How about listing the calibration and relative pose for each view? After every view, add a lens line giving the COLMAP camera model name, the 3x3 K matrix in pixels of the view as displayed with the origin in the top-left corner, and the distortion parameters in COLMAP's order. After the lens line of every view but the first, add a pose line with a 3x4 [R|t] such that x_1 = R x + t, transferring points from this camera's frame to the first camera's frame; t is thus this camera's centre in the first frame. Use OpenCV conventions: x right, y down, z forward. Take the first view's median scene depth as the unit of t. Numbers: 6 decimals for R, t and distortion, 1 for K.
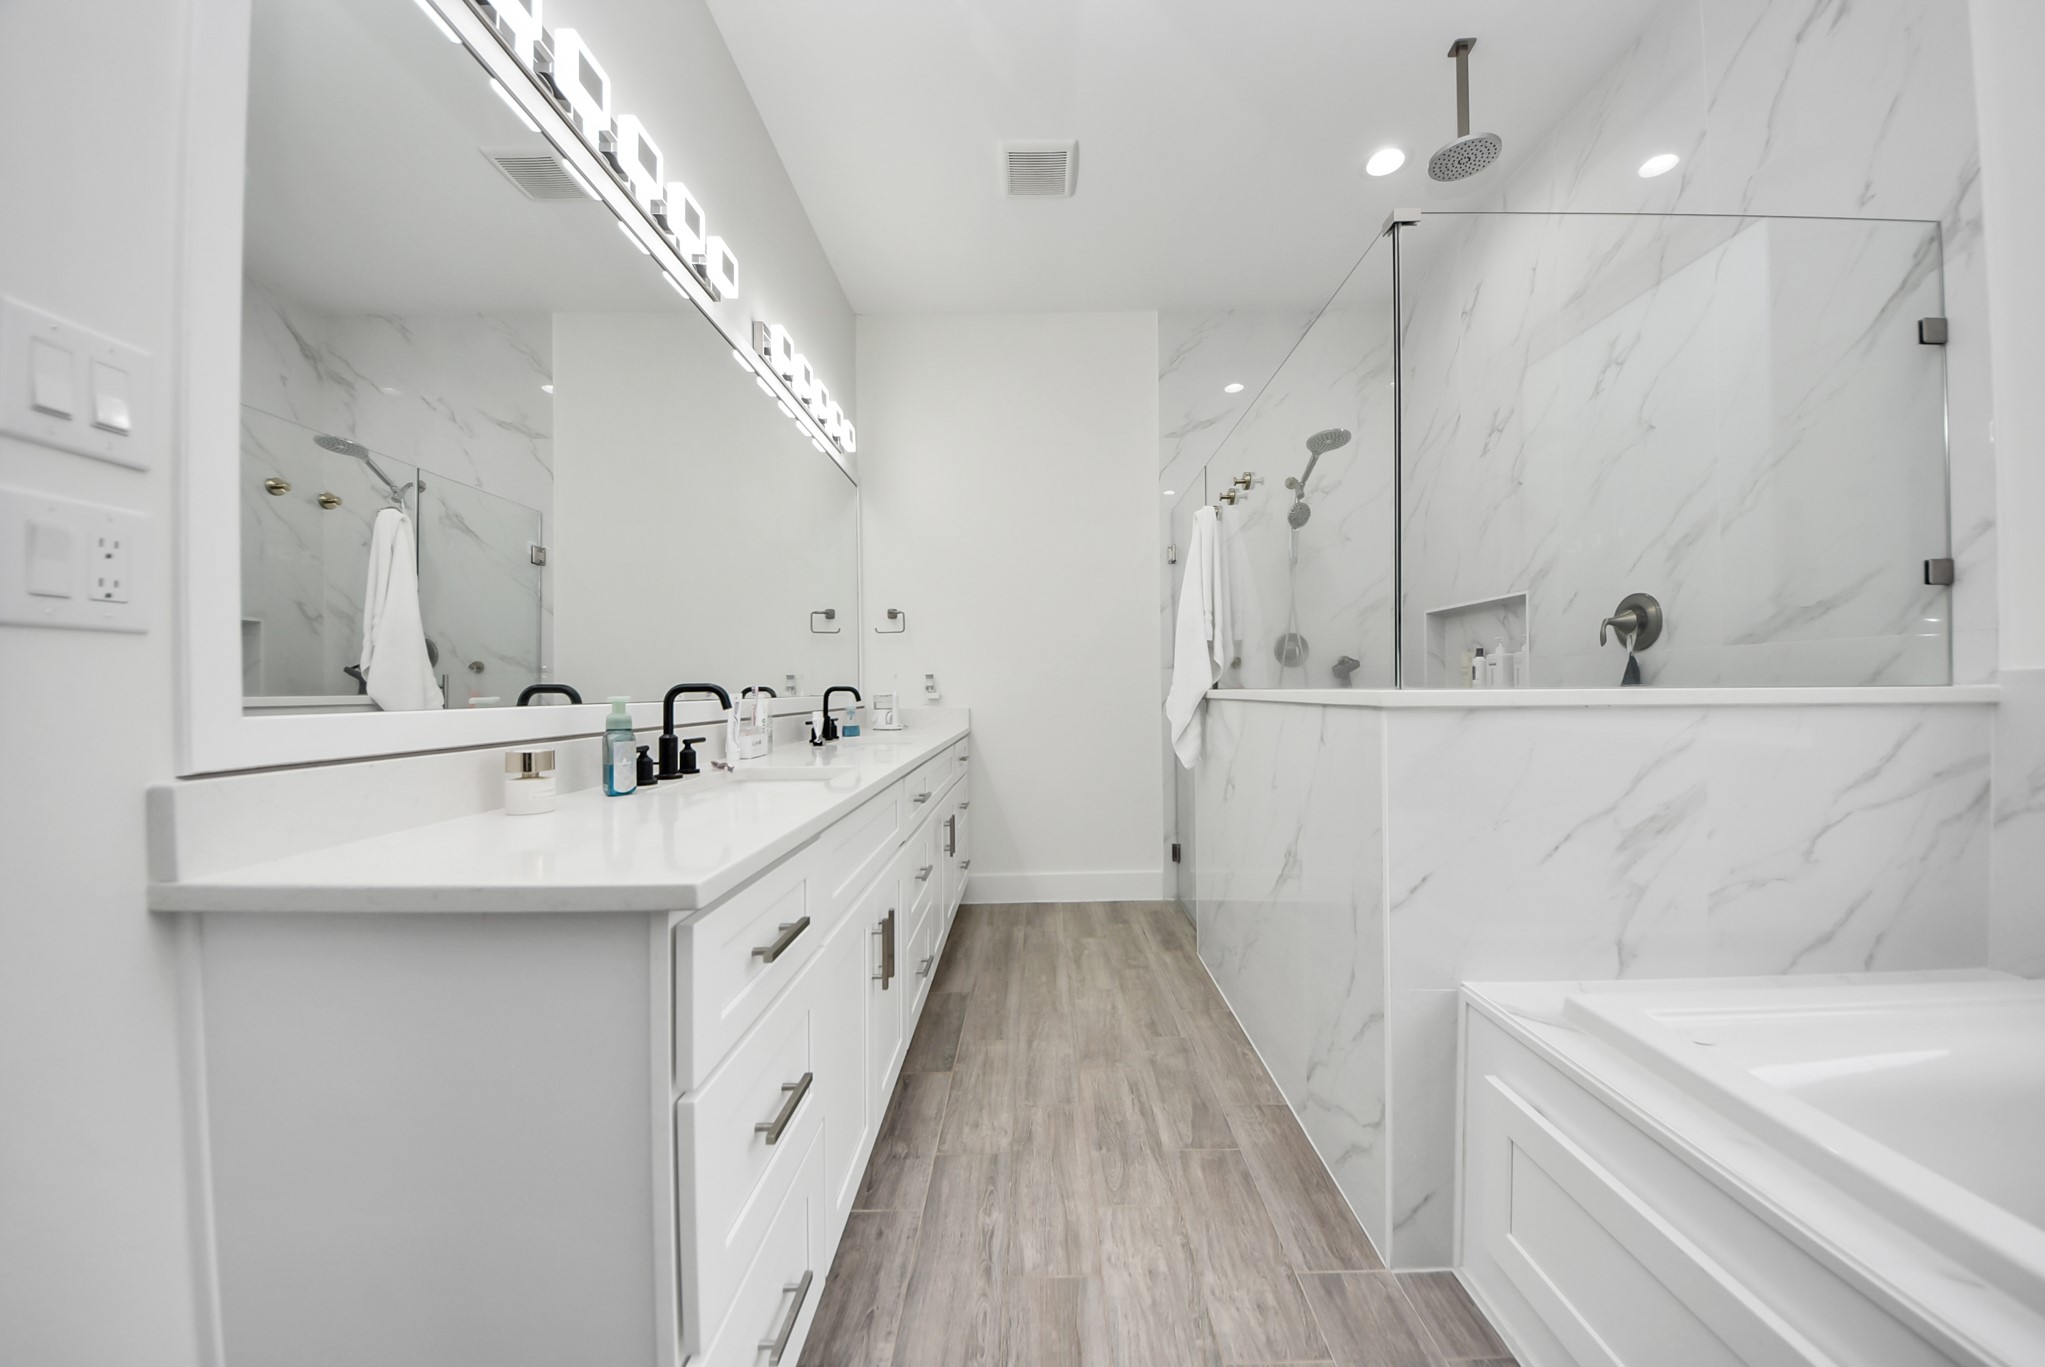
lens RADIAL K [[728.2, 0, 1034.5], [0, 728.2, 686.9], [0, 0, 1]] dist [0.040473, -0.024892]
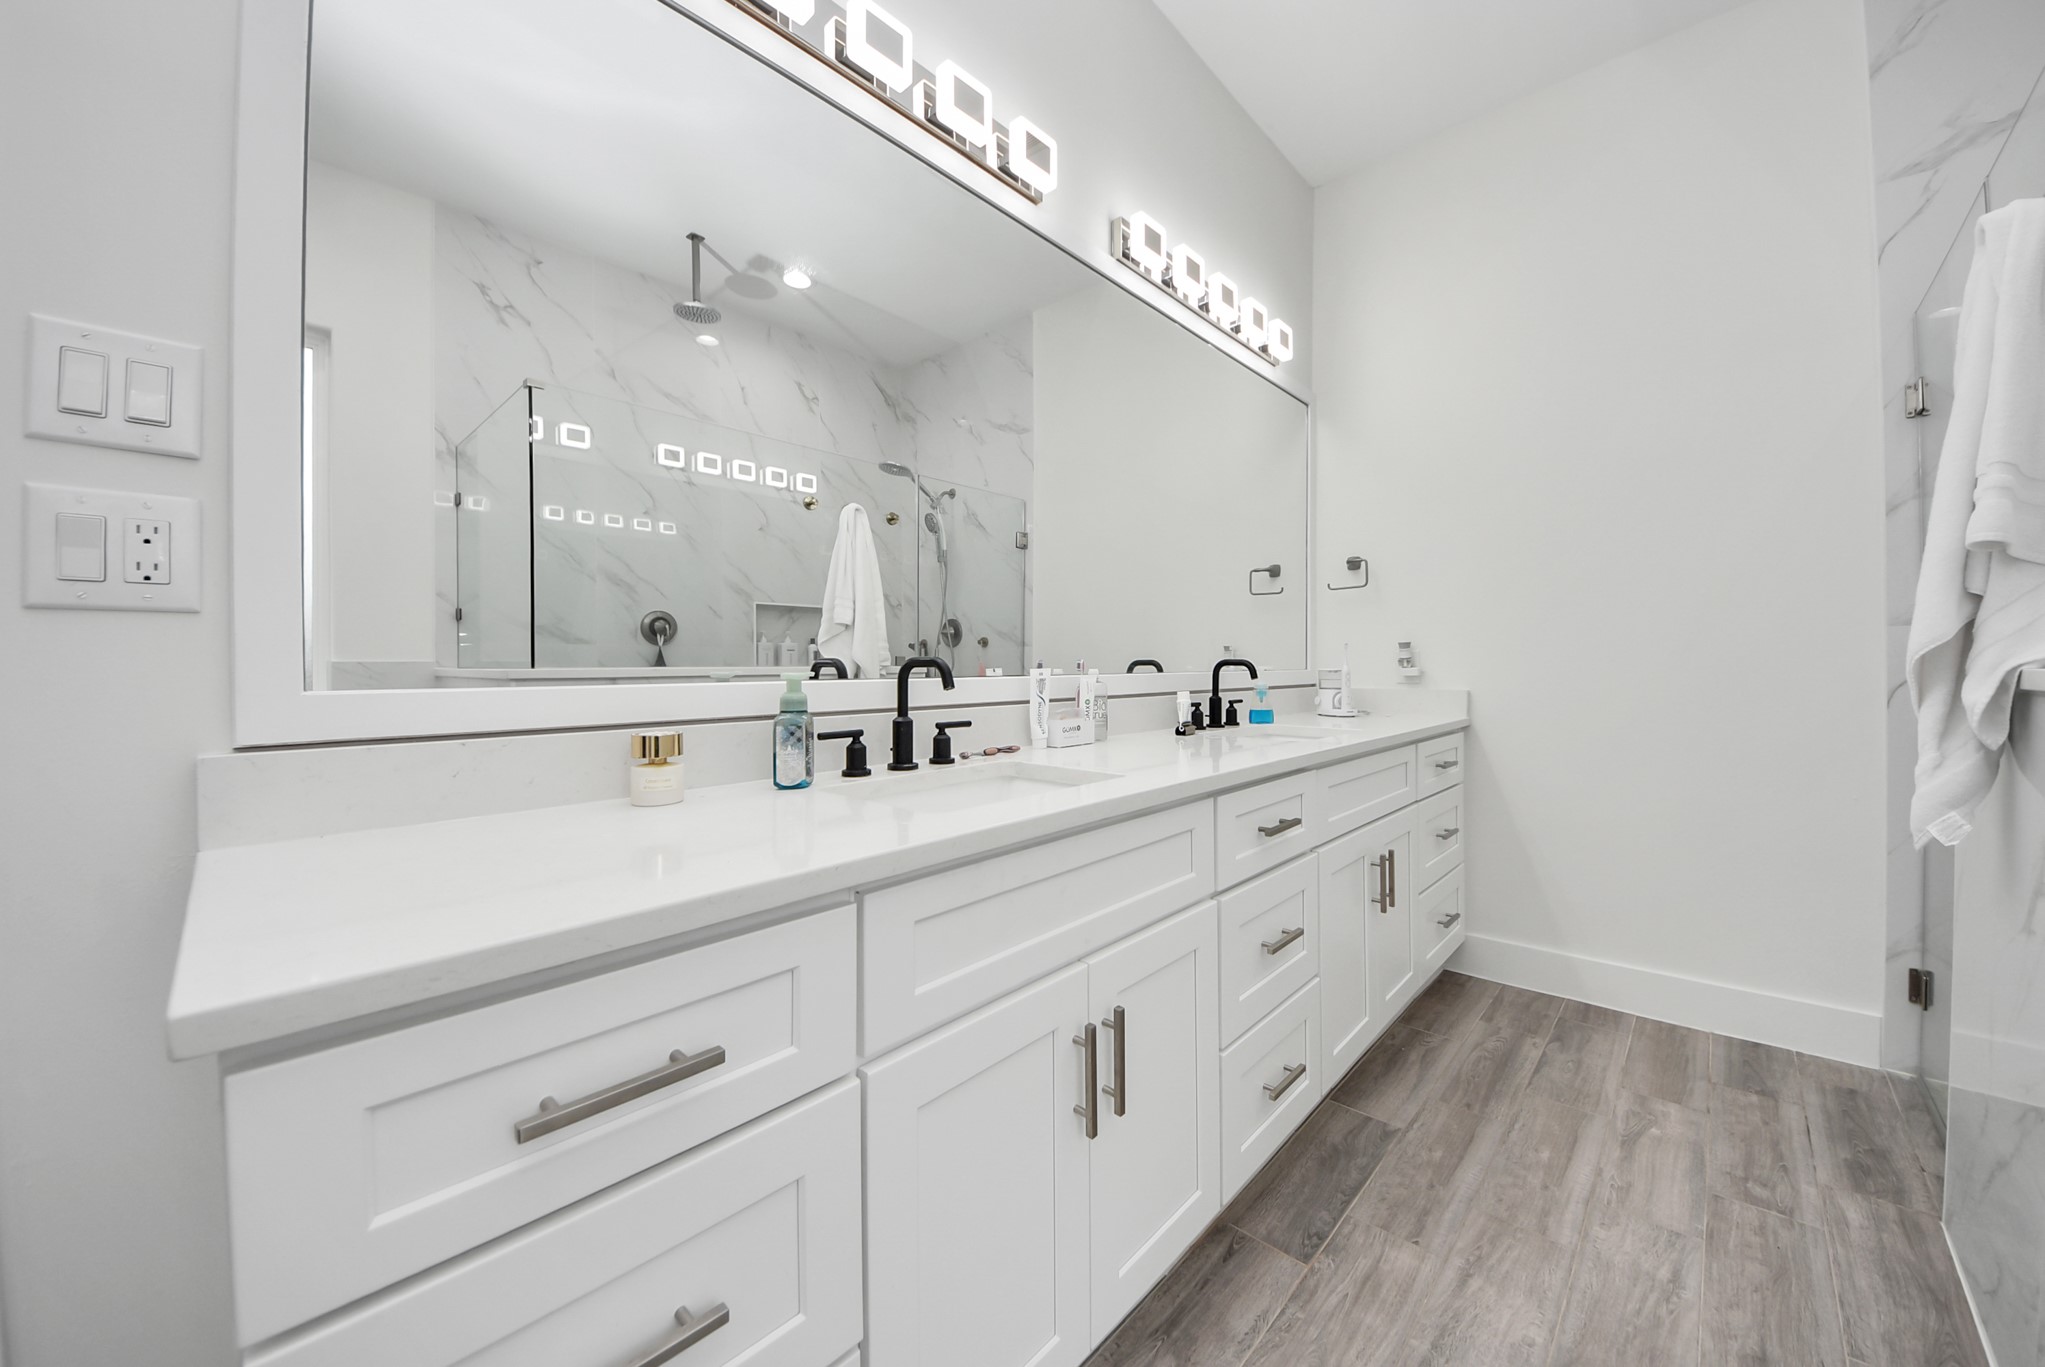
lens RADIAL K [[745.7, 0, 1025.5], [0, 745.7, 666.5], [0, 0, 1]] dist [0.016665, -0.013795]
pose [[0.736927, 0.003577, -0.675963, 0.116348], [0.002361, 0.999966, 0.007866, -0.000122], [0.675968, -0.007393, 0.736894, 0.292128]]
